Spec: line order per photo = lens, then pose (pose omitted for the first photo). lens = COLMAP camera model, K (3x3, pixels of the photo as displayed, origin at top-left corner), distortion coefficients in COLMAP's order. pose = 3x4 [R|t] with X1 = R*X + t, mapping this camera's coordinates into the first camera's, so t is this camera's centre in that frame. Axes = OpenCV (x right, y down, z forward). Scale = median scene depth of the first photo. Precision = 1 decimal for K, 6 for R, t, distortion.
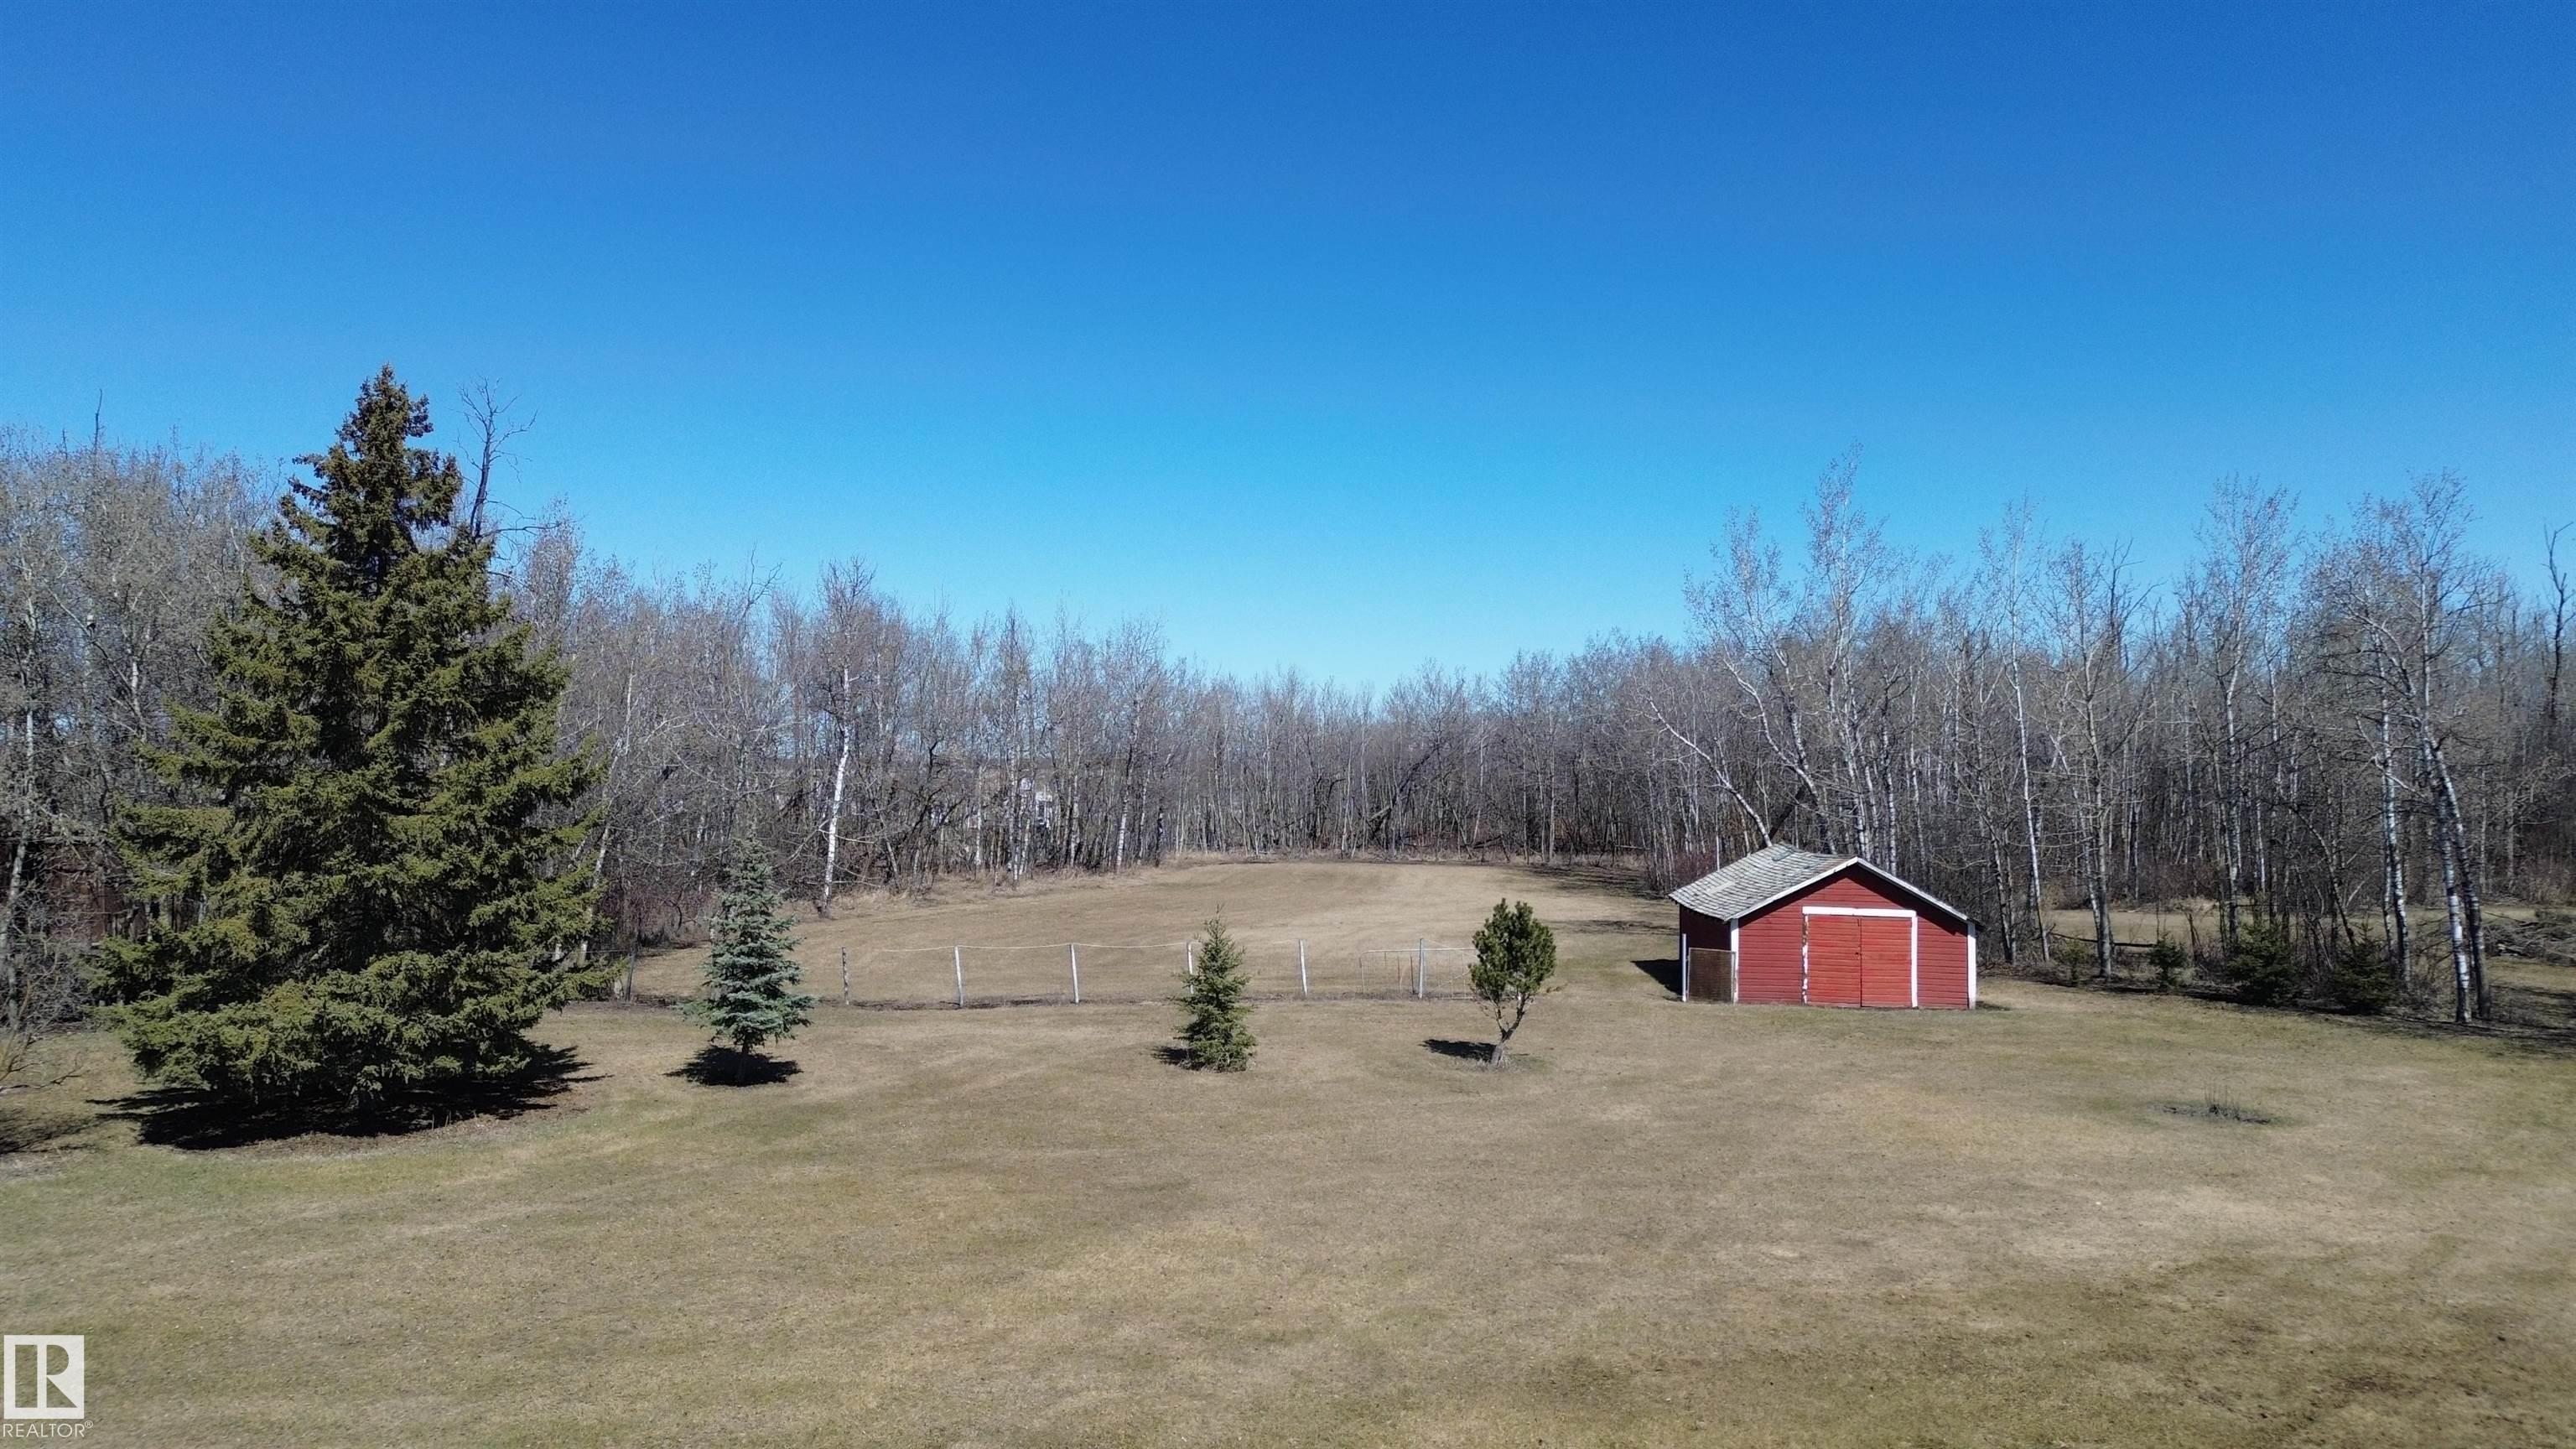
lens RADIAL K [[1805.1, 0, 1288.0], [0, 1805.1, 724.5], [0, 0, 1]] dist [0.038297, 0.000468]
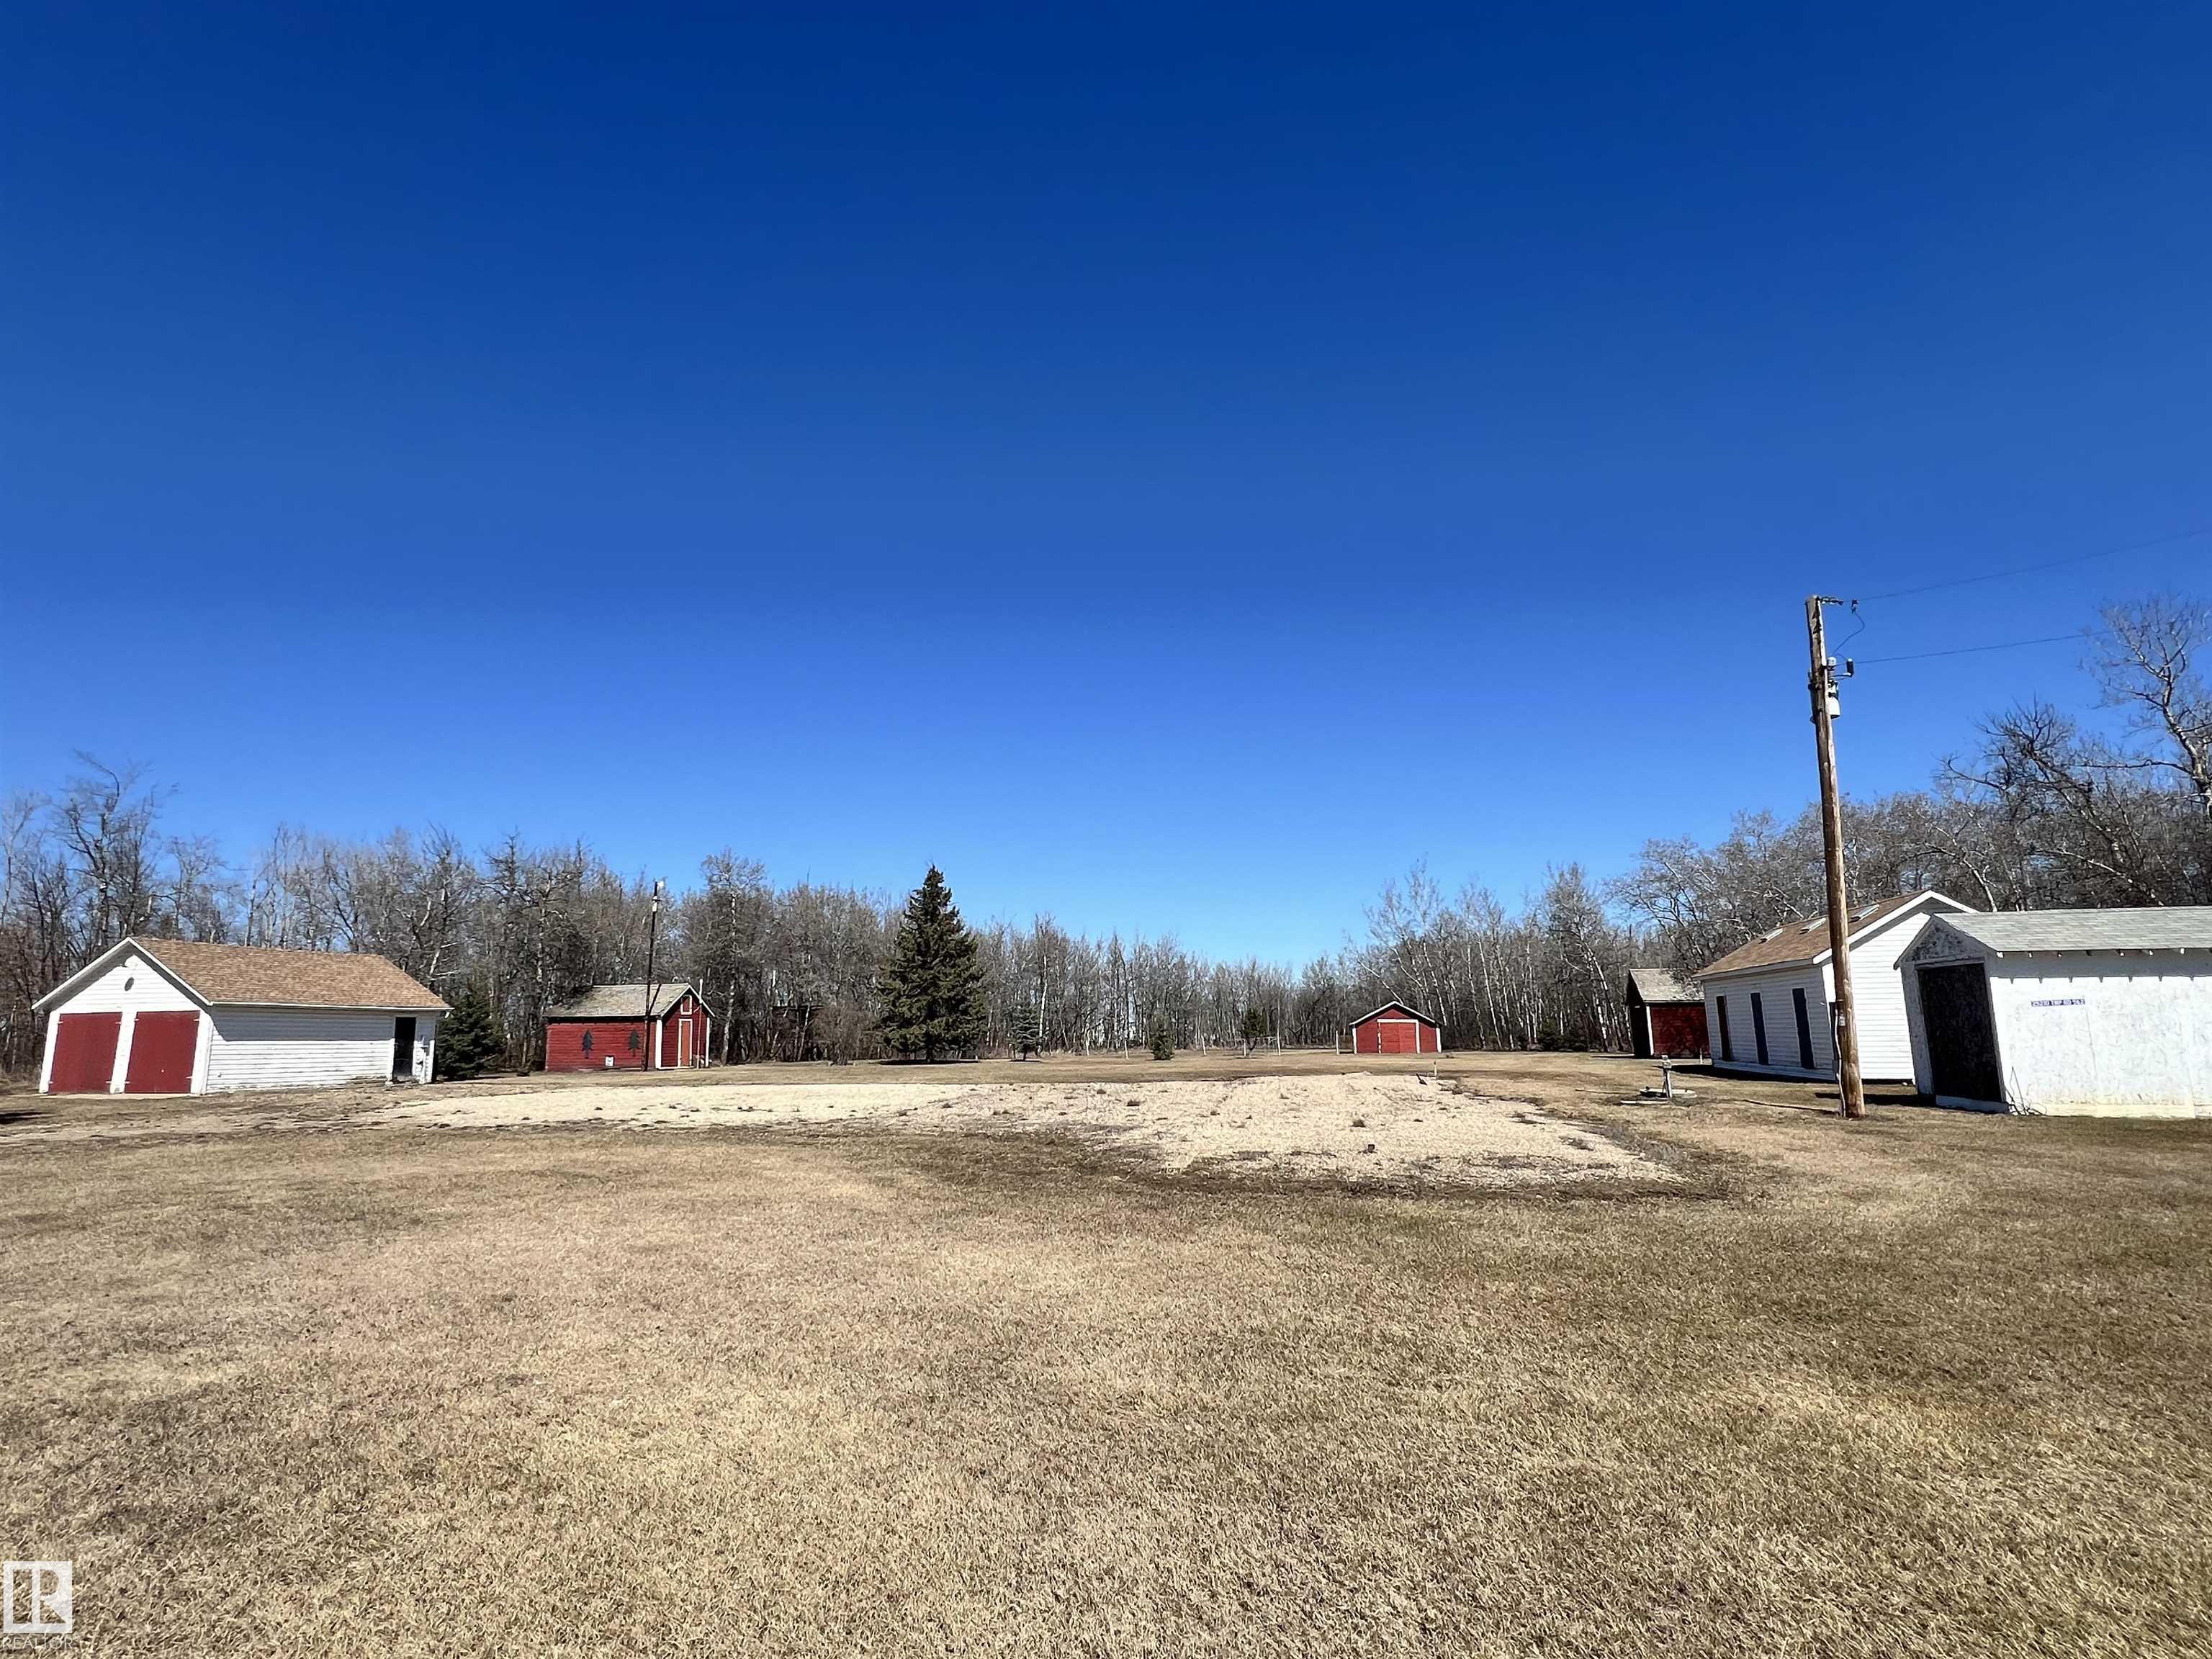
lens RADIAL K [[1111.5, 0, 1106.0], [0, 1111.5, 829.5], [0, 0, 1]] dist [0.032512, -0.028544]
pose [[0.984204, -0.052187, -0.169170, 0.176317], [0.024513, 0.986532, -0.161723, 0.078517], [0.175331, 0.155022, 0.972228, -0.828059]]
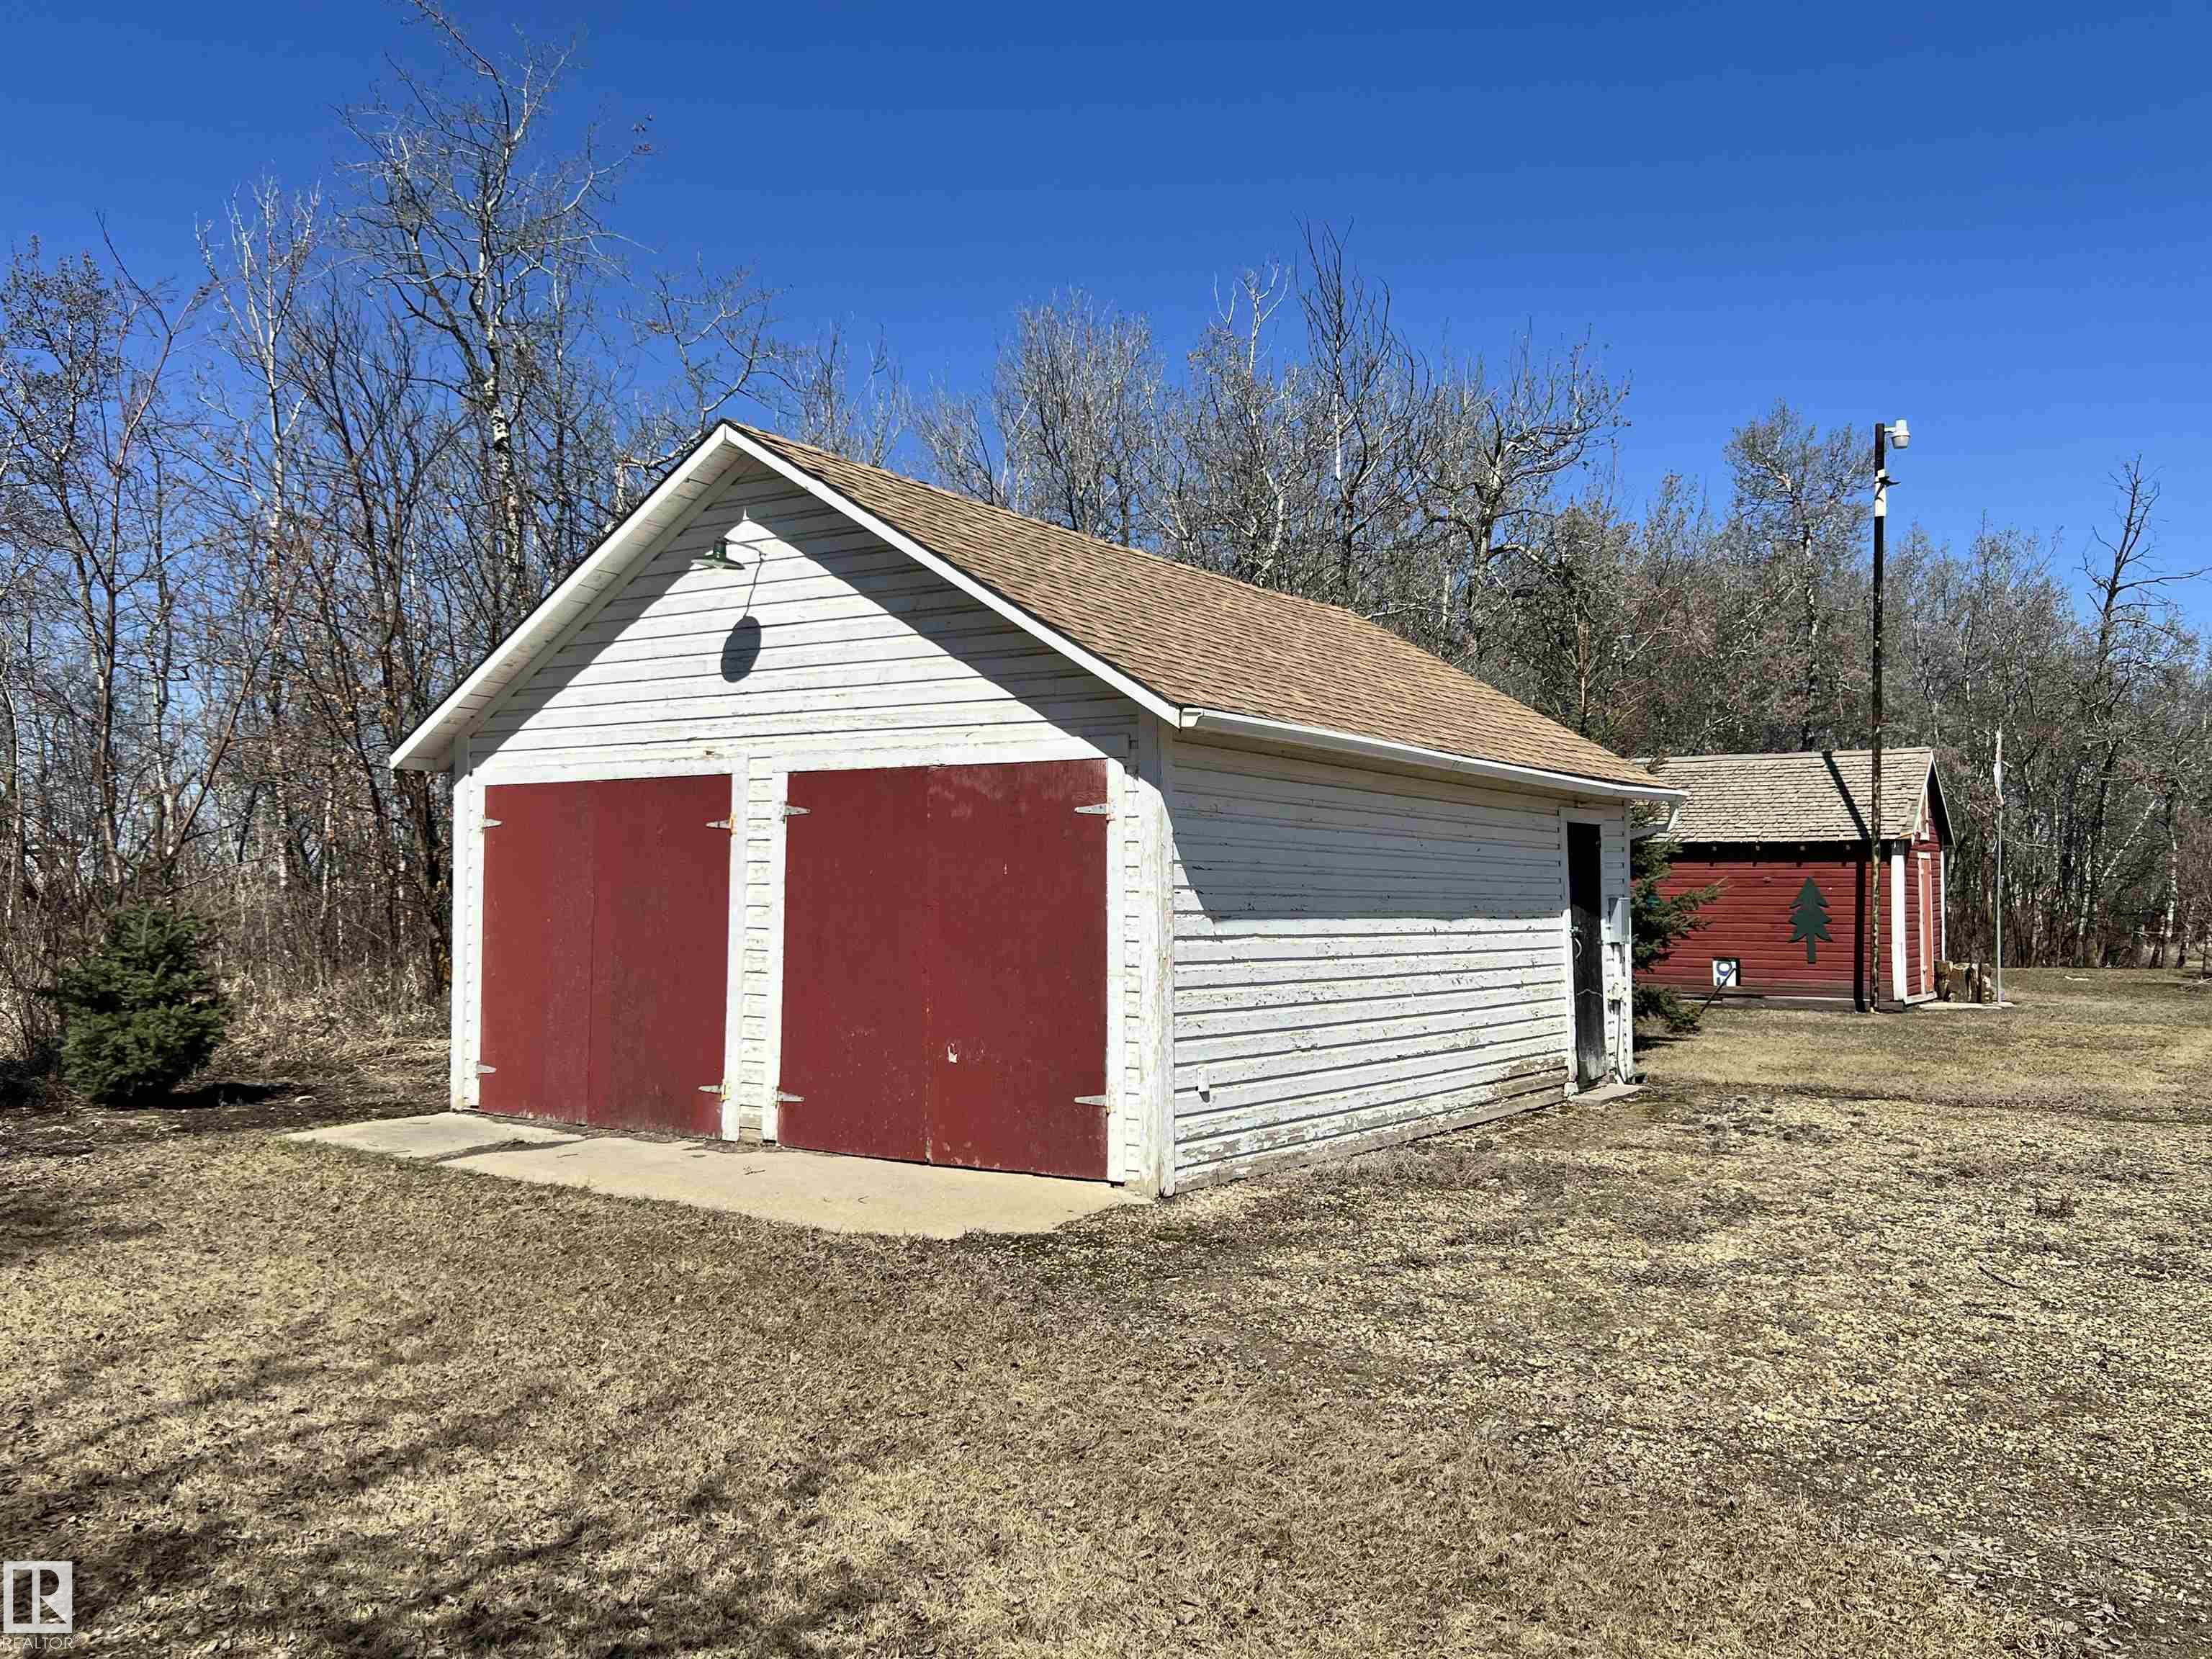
lens RADIAL K [[1817.0, 0, 1106.0], [0, 1817.0, 829.5], [0, 0, 1]] dist [0.002149, 0.000875]
pose [[0.855110, -0.016727, -0.518177, -0.449711], [0.007757, 0.999780, -0.019471, 0.075105], [0.518389, 0.012630, 0.855052, -0.372892]]
